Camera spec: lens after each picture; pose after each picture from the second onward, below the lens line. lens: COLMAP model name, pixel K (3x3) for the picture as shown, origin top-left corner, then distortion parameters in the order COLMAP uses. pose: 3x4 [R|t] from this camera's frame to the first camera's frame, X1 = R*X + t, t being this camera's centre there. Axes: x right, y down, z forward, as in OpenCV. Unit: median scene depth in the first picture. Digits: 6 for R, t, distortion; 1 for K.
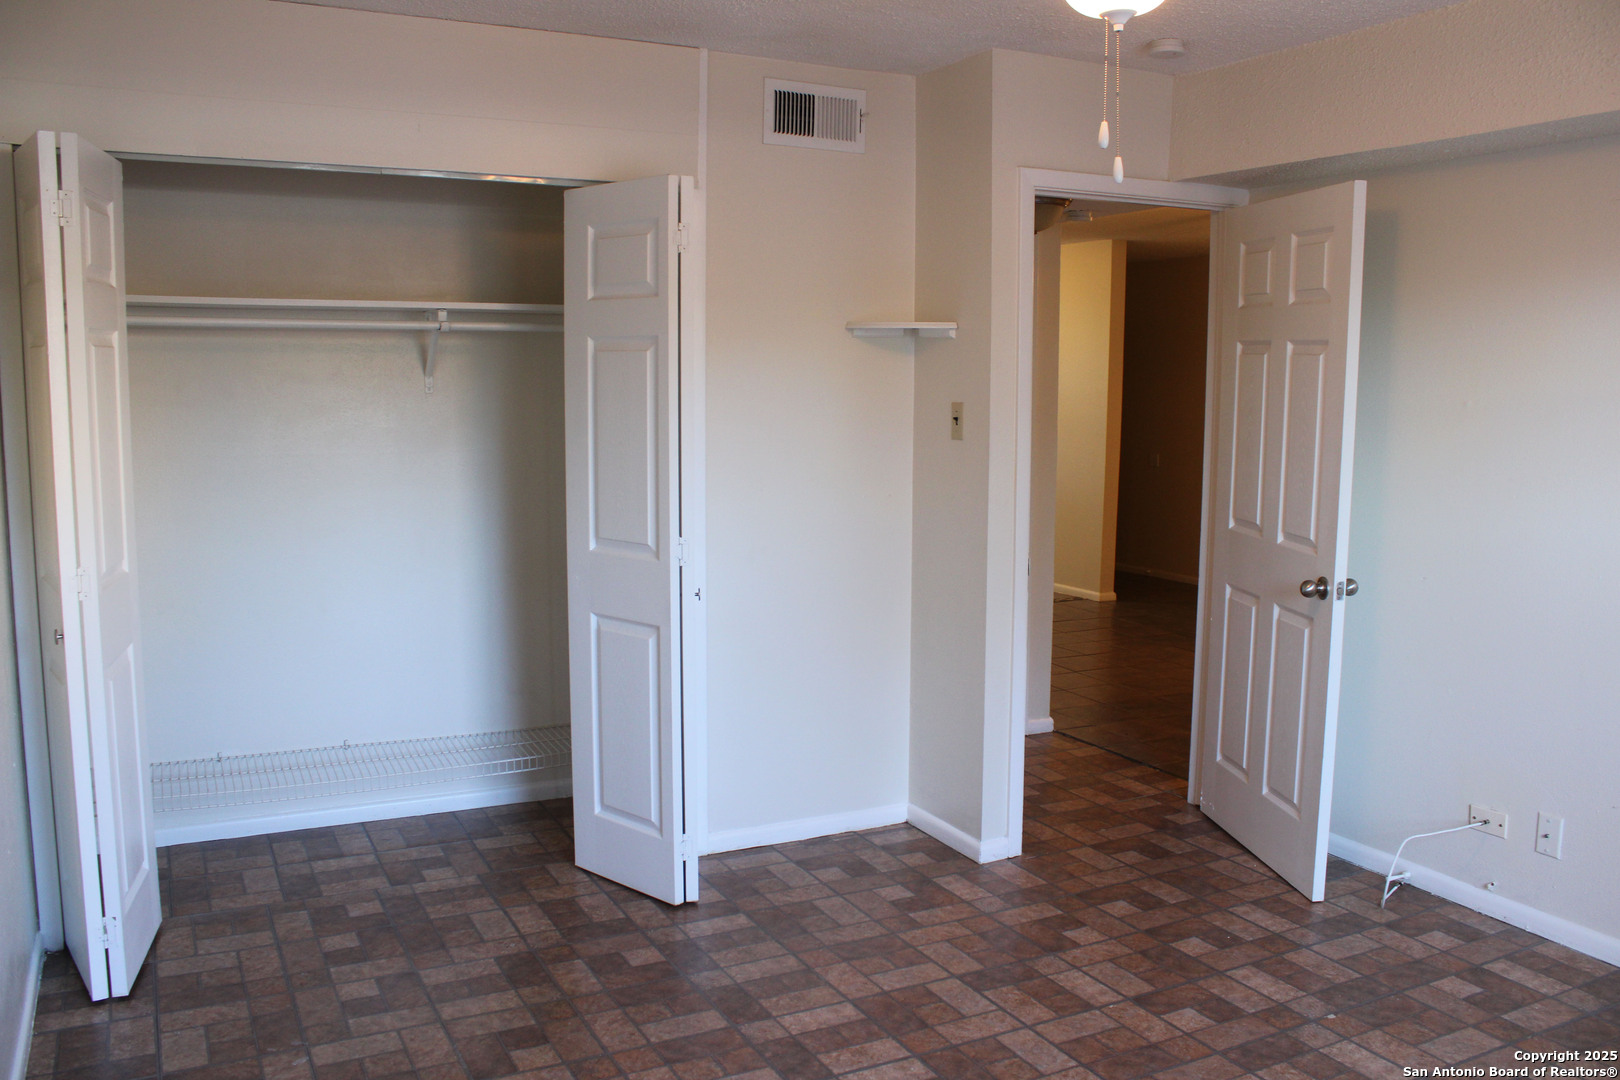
lens RADIAL K [[1326.8, 0, 815.5], [0, 1326.8, 539.2], [0, 0, 1]] dist [-0.170177, 0.141602]
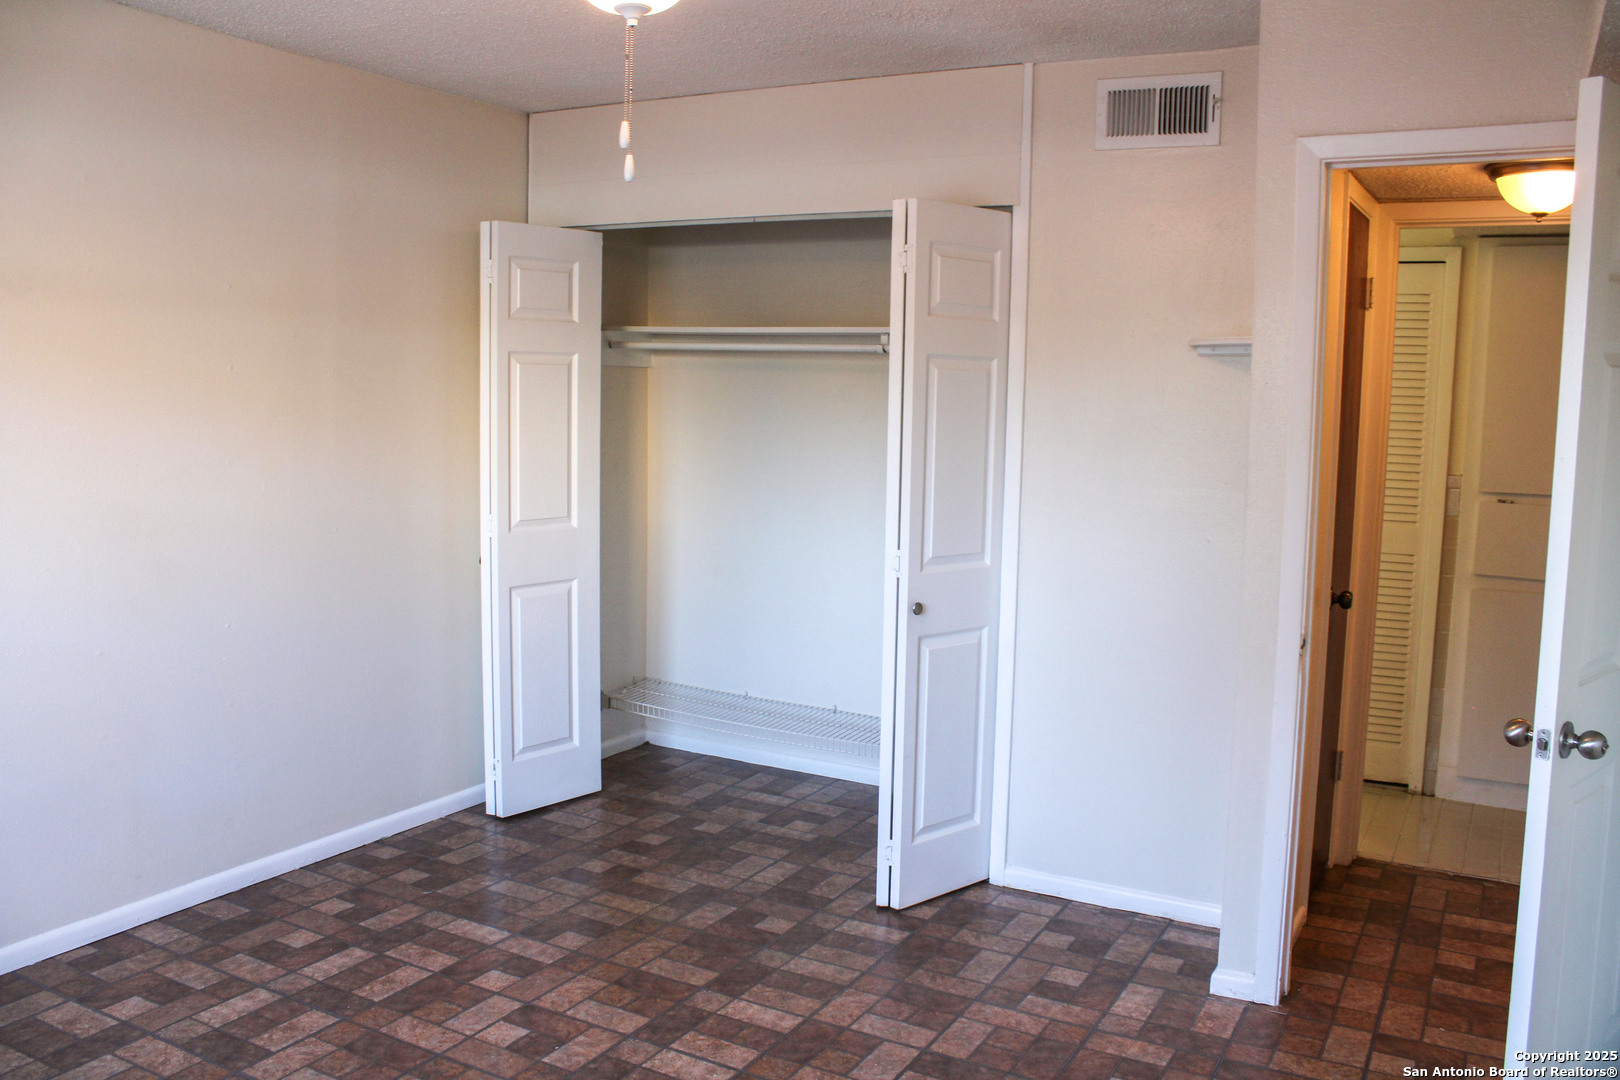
lens RADIAL K [[1326.8, 0, 817.1], [0, 1326.8, 541.2], [0, 0, 1]] dist [-0.170177, 0.141602]
pose [[0.563265, 0.096478, -0.820624, 0.696129], [-0.118774, 0.992299, 0.035136, -0.036091], [0.817695, 0.077678, 0.570387, 0.355071]]
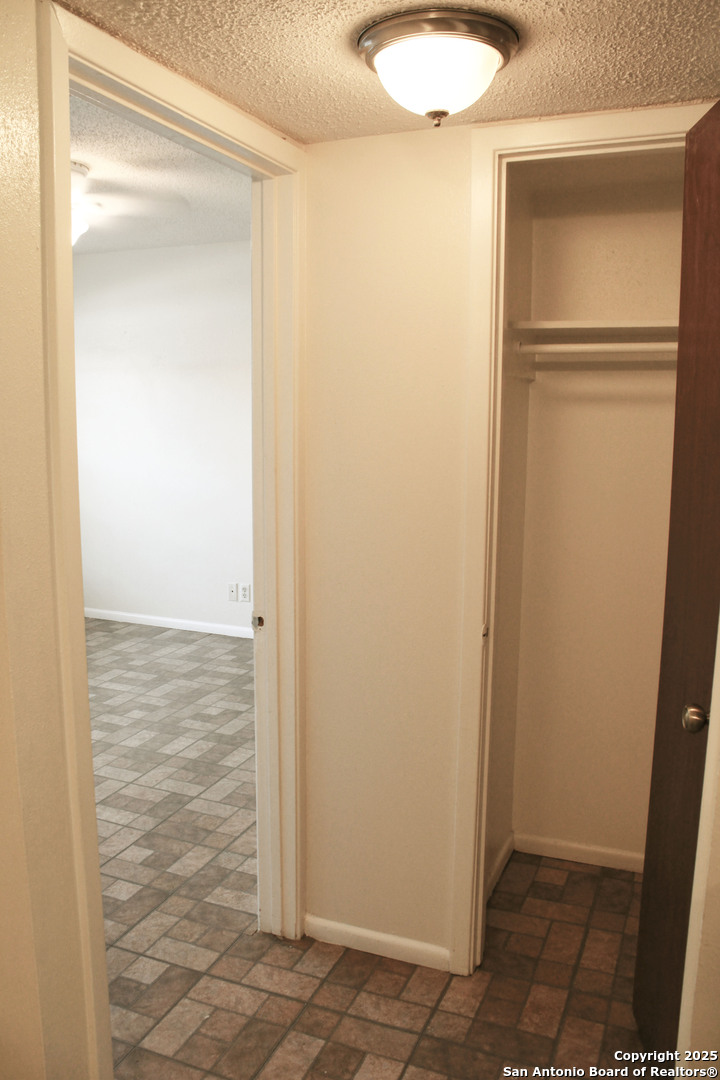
lens RADIAL K [[884.5, 0, 362.6], [0, 884.5, 539.5], [0, 0, 1]] dist [-0.170177, 0.141602]
pose [[-0.758678, 0.106825, -0.642648, 0.521544], [-0.080096, 0.963685, 0.254746, -0.206789], [0.646523, 0.244744, -0.722570, 1.607595]]
